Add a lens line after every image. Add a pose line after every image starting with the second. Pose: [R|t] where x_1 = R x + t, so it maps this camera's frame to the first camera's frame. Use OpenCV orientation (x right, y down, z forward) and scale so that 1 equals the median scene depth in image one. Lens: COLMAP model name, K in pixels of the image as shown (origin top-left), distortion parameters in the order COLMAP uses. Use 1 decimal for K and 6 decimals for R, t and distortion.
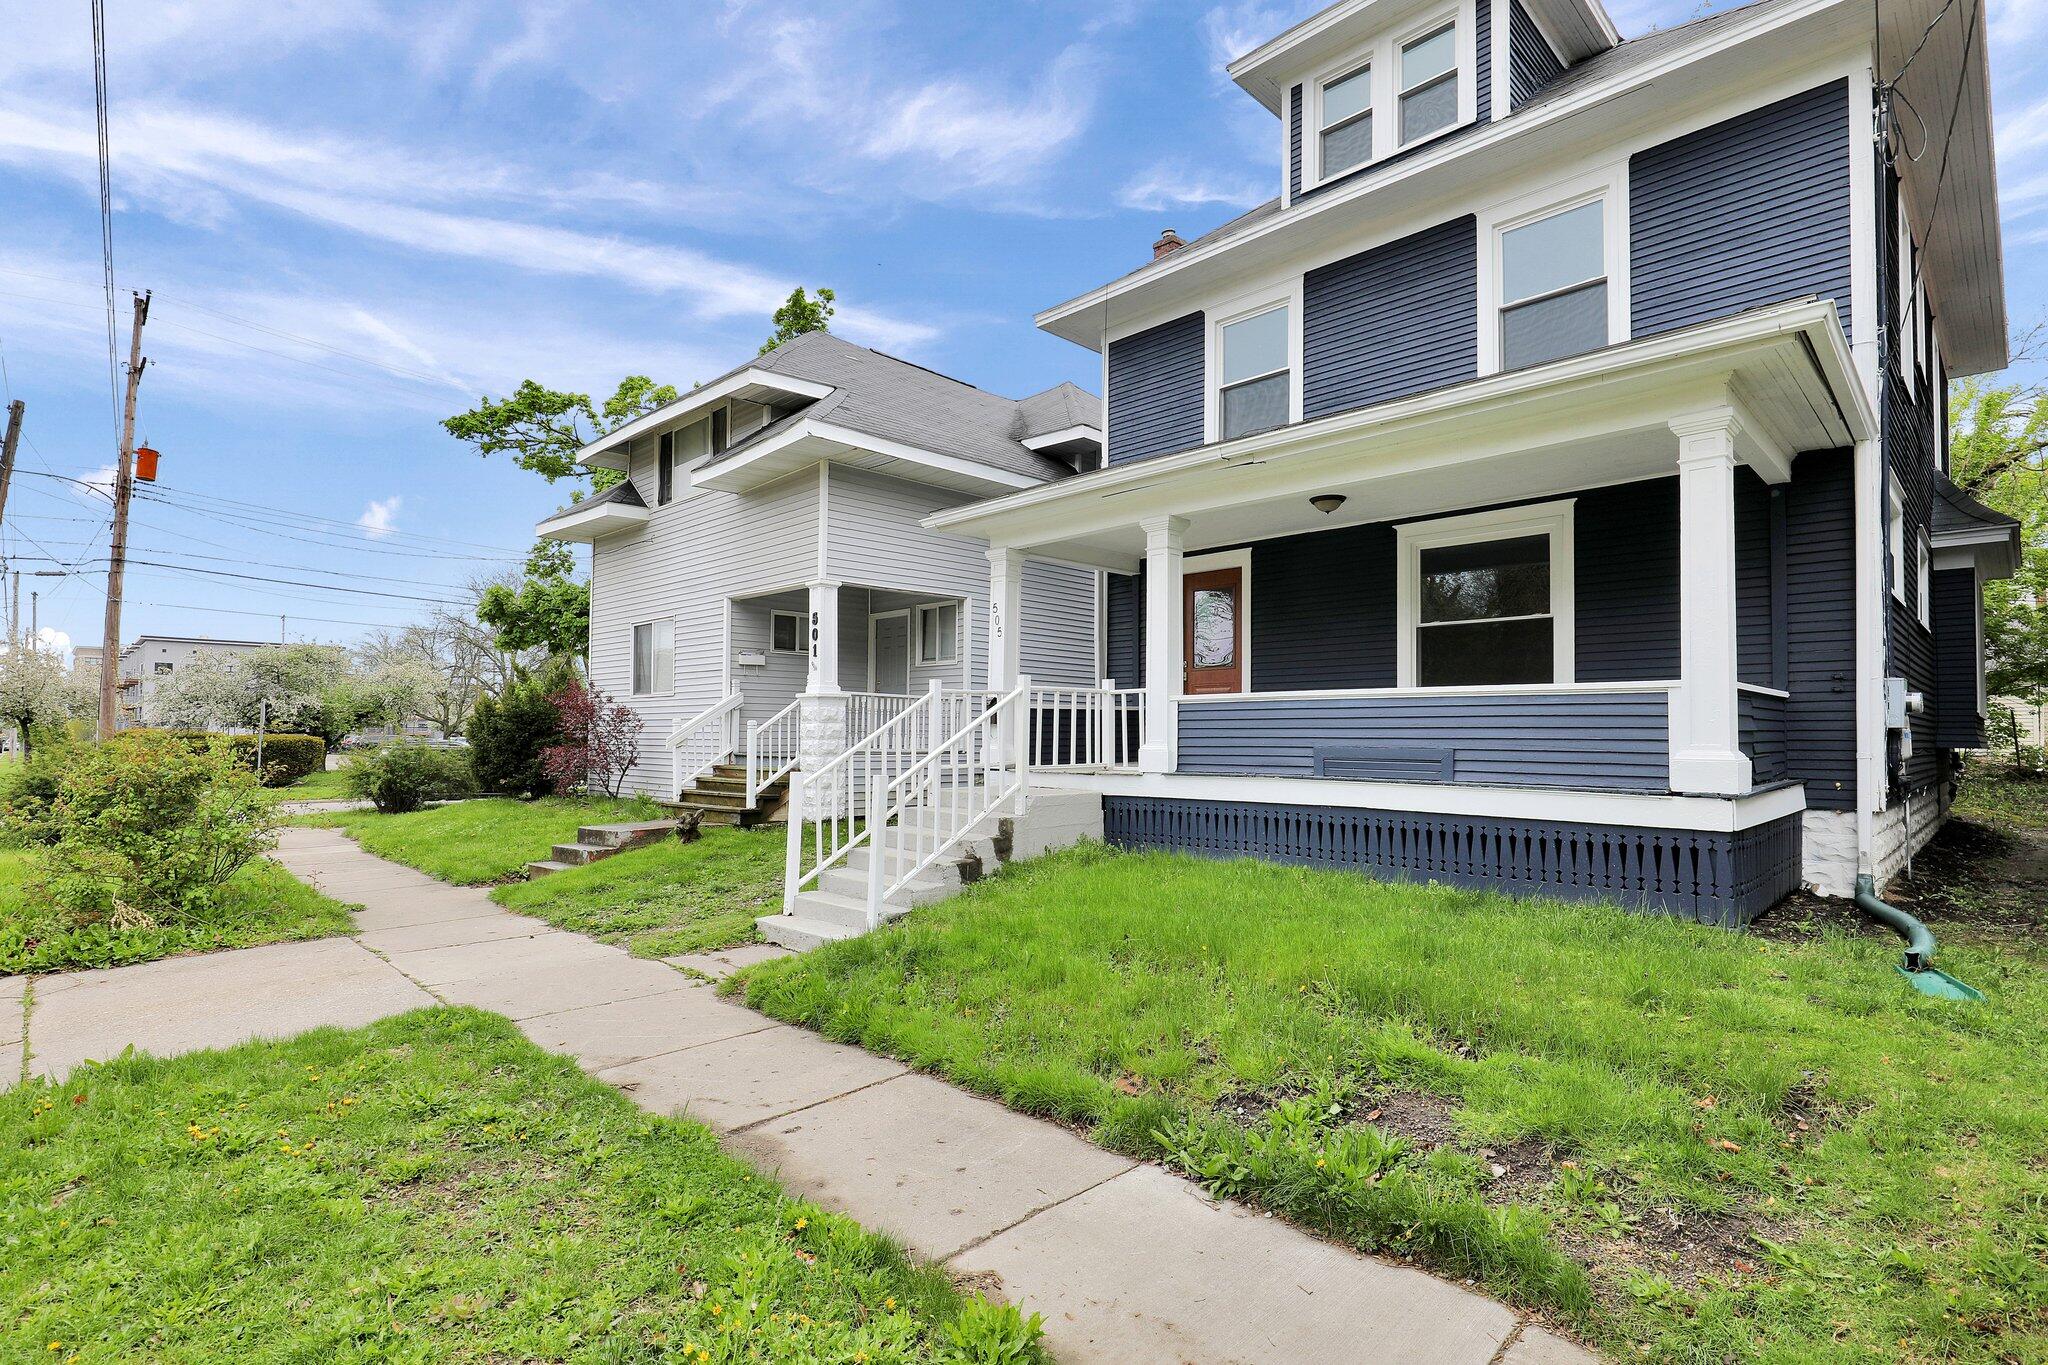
lens RADIAL K [[994.0, 0, 1024.0], [0, 994.0, 688.0], [0, 0, 1]] dist [0.003825, 0.001113]
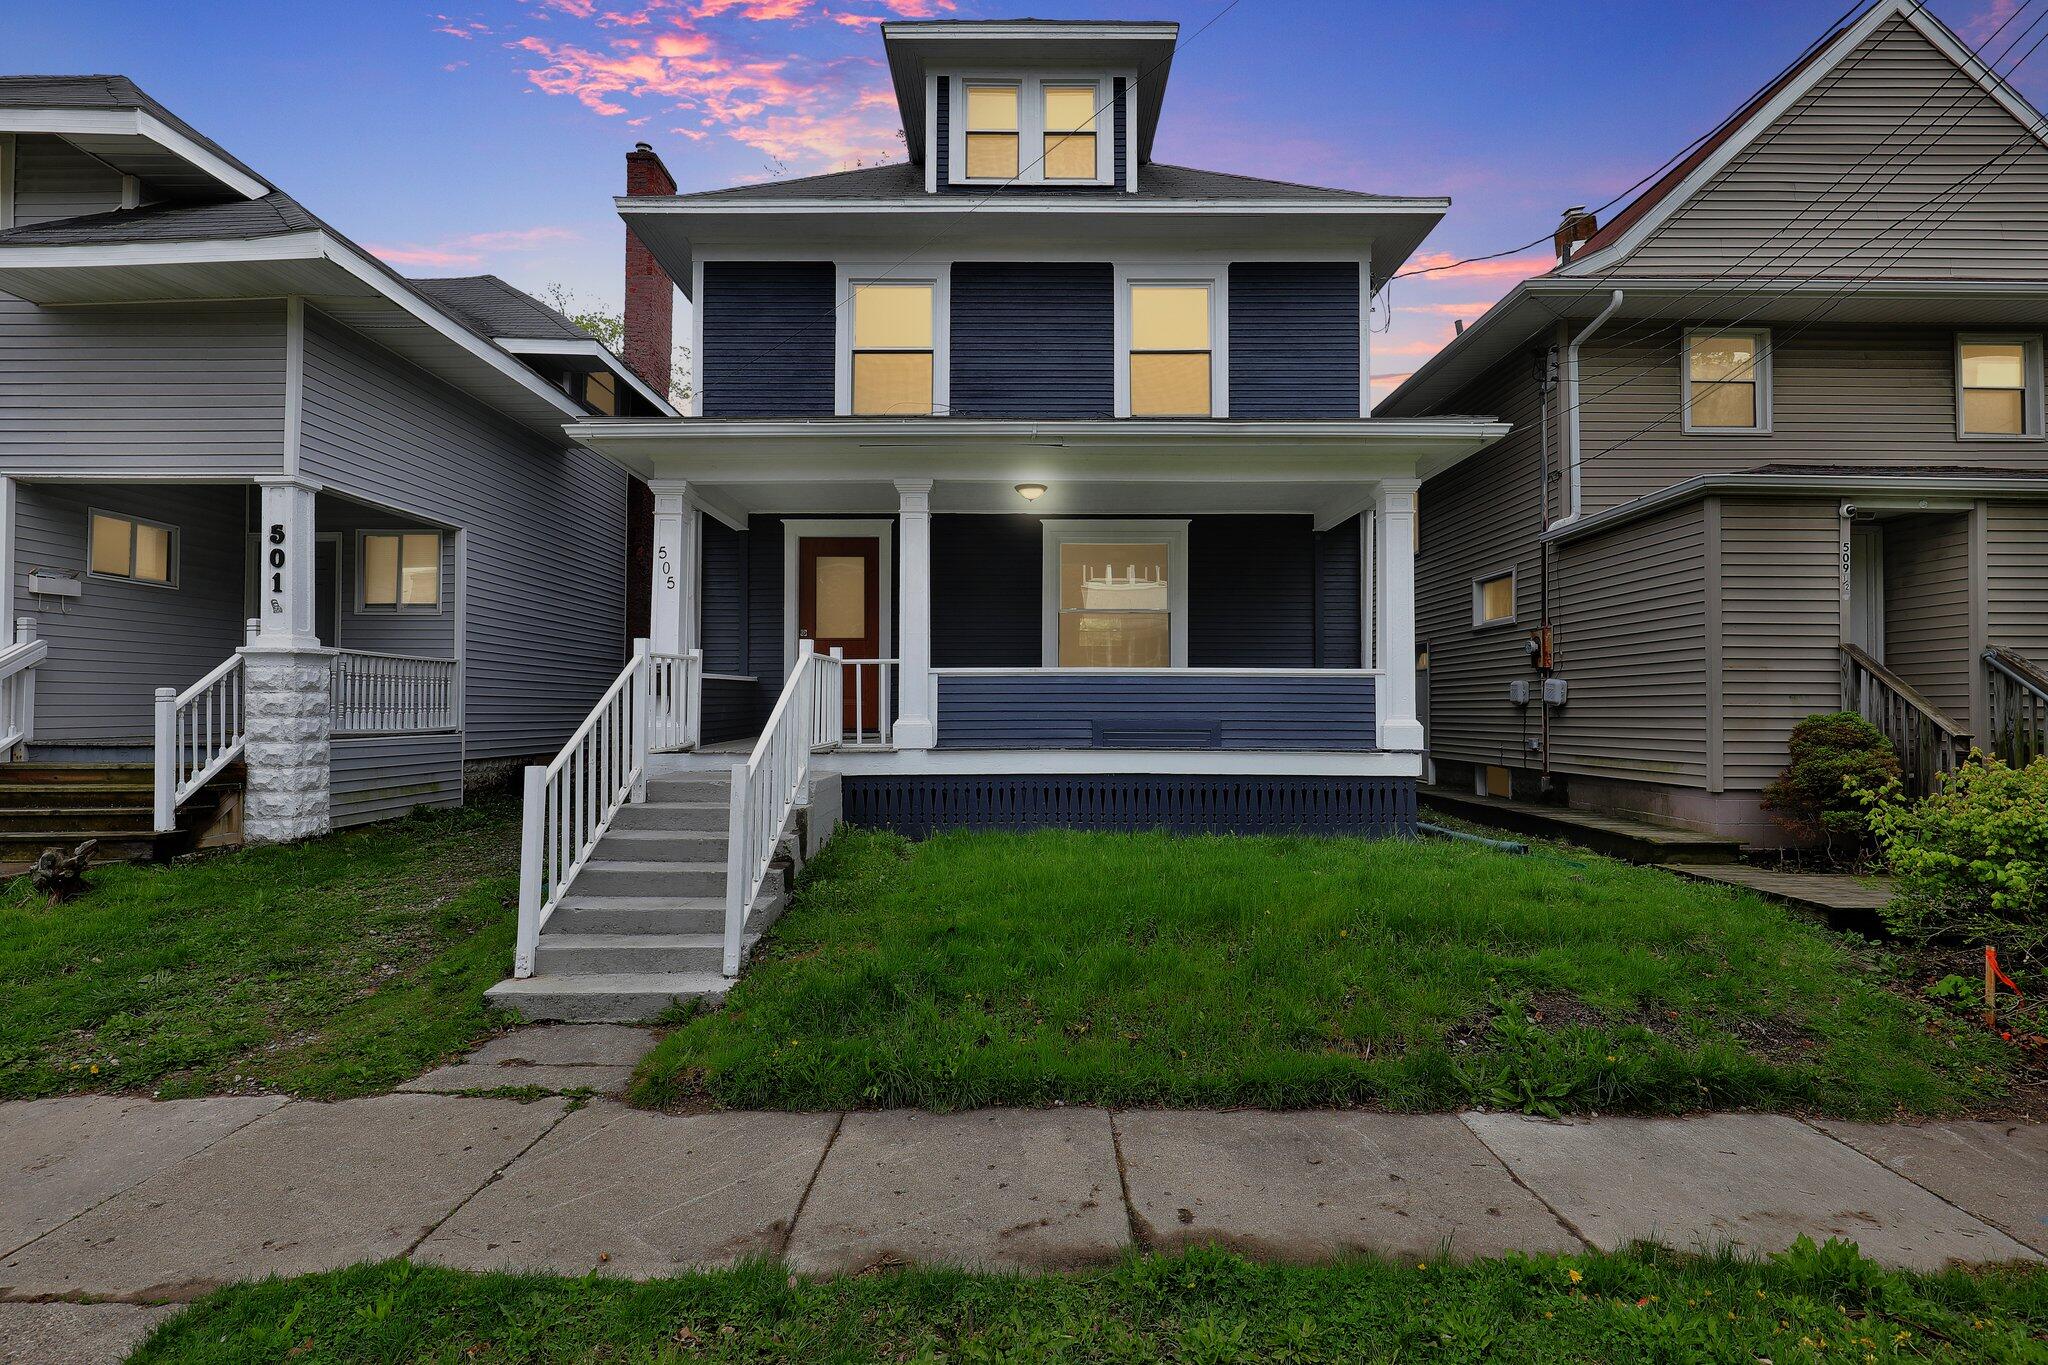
lens RADIAL K [[957.9, 0, 1019.2], [0, 957.9, 675.0], [0, 0, 1]] dist [-0.004306, 0.001058]
pose [[0.707879, 0.022882, 0.705963, -0.382315], [-0.030533, 0.999532, -0.001783, 0.011896], [-0.705673, -0.020293, 0.708247, 0.253538]]
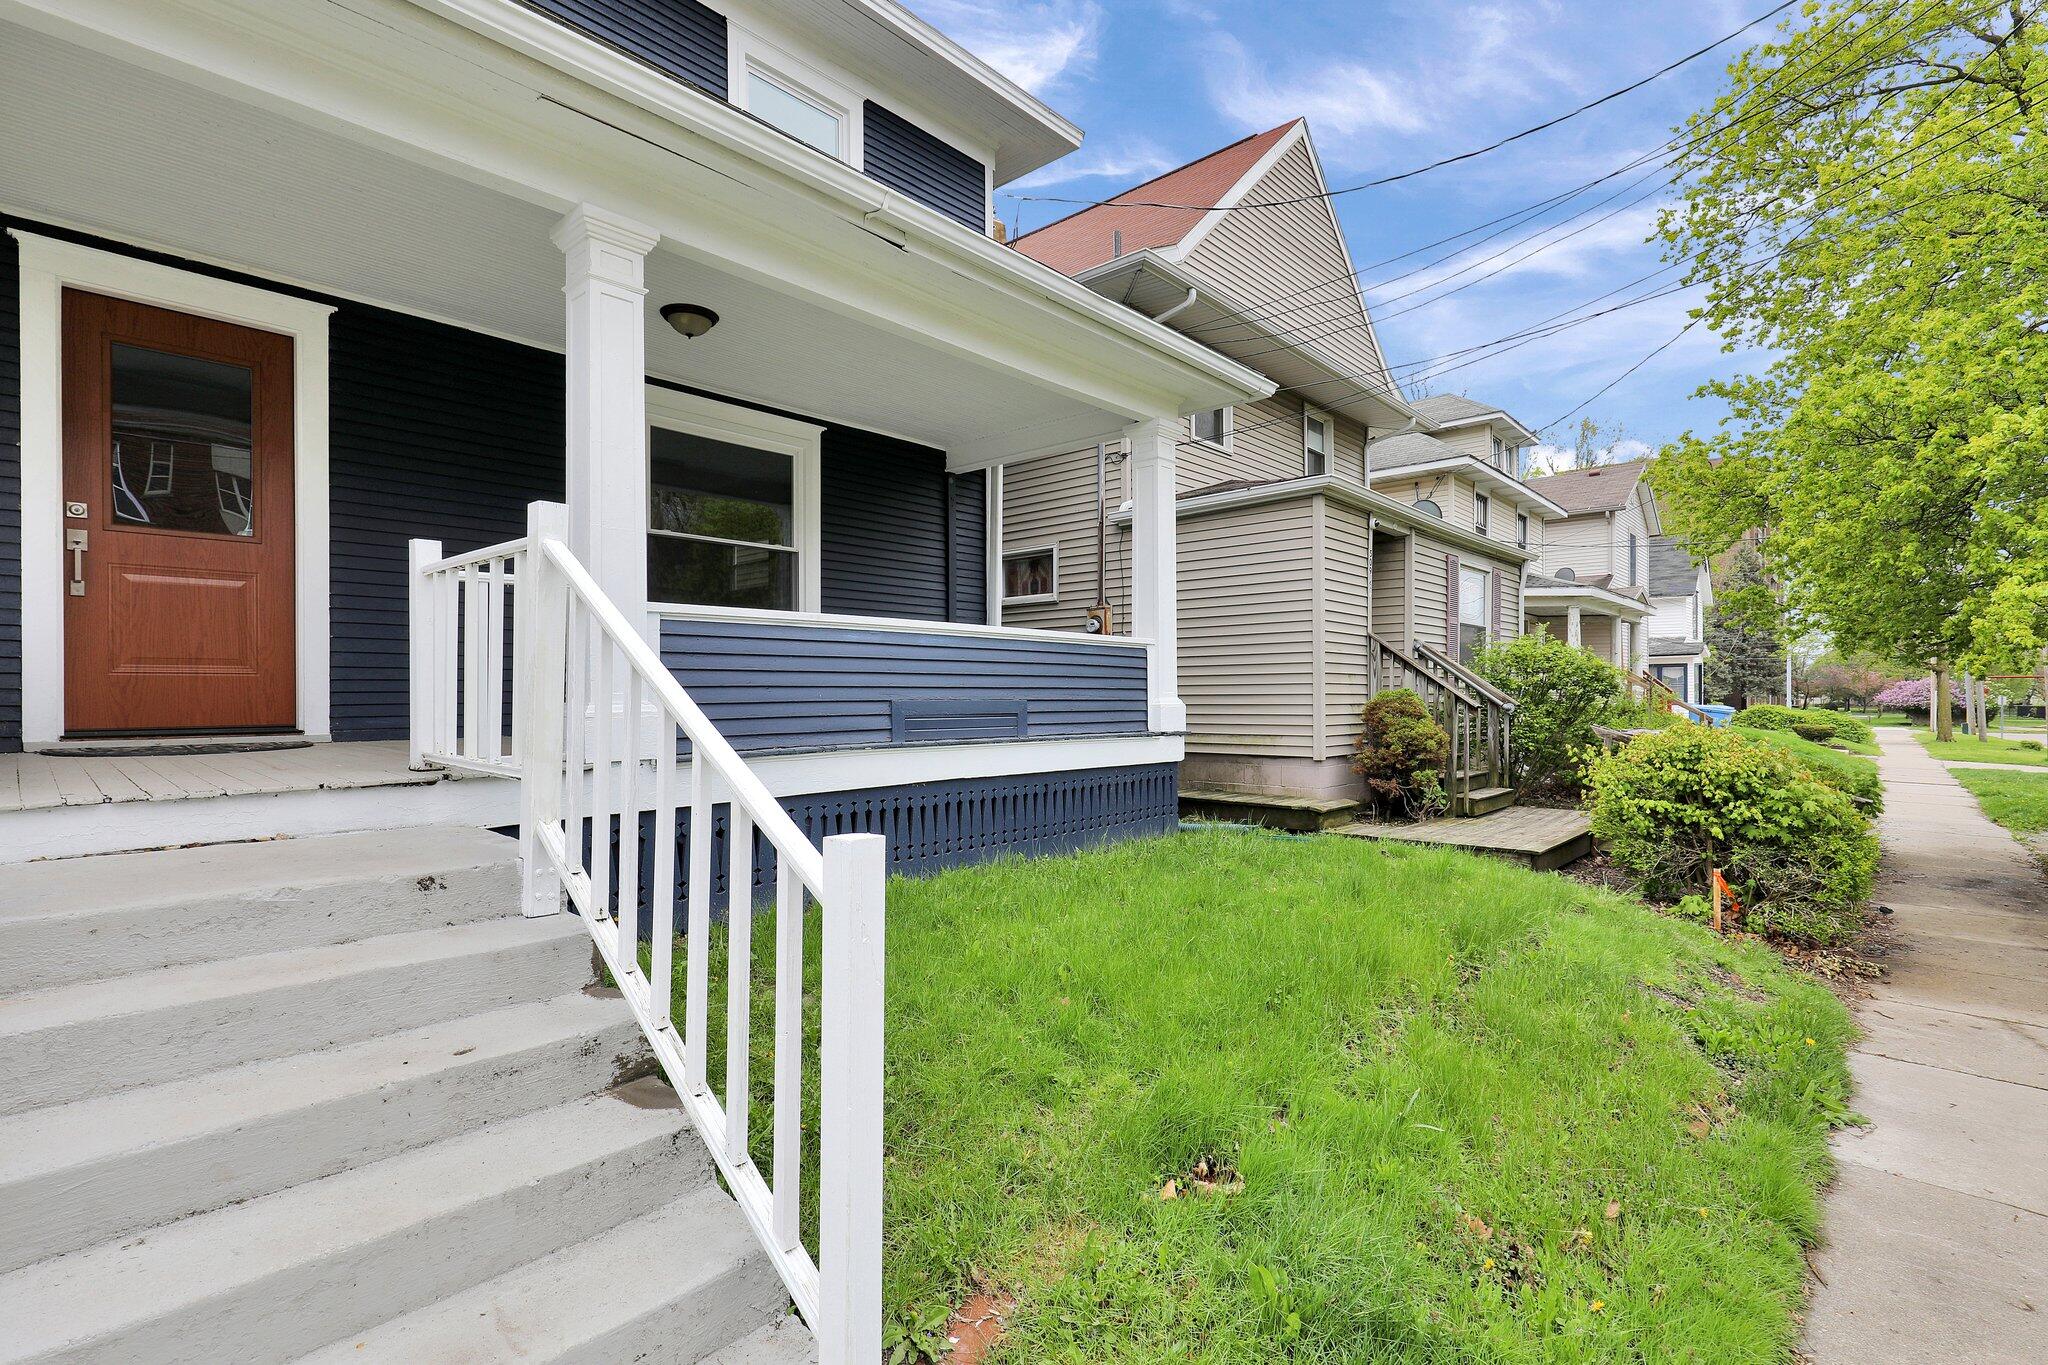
lens RADIAL K [[957.9, 0, 1026.9], [0, 957.9, 687.8], [0, 0, 1]] dist [-0.004306, 0.001058]
pose [[-0.046954, 0.002285, 0.998894, -0.286519], [-0.042835, 0.999073, -0.004299, 0.038533], [-0.997978, -0.042990, -0.046813, 0.728063]]
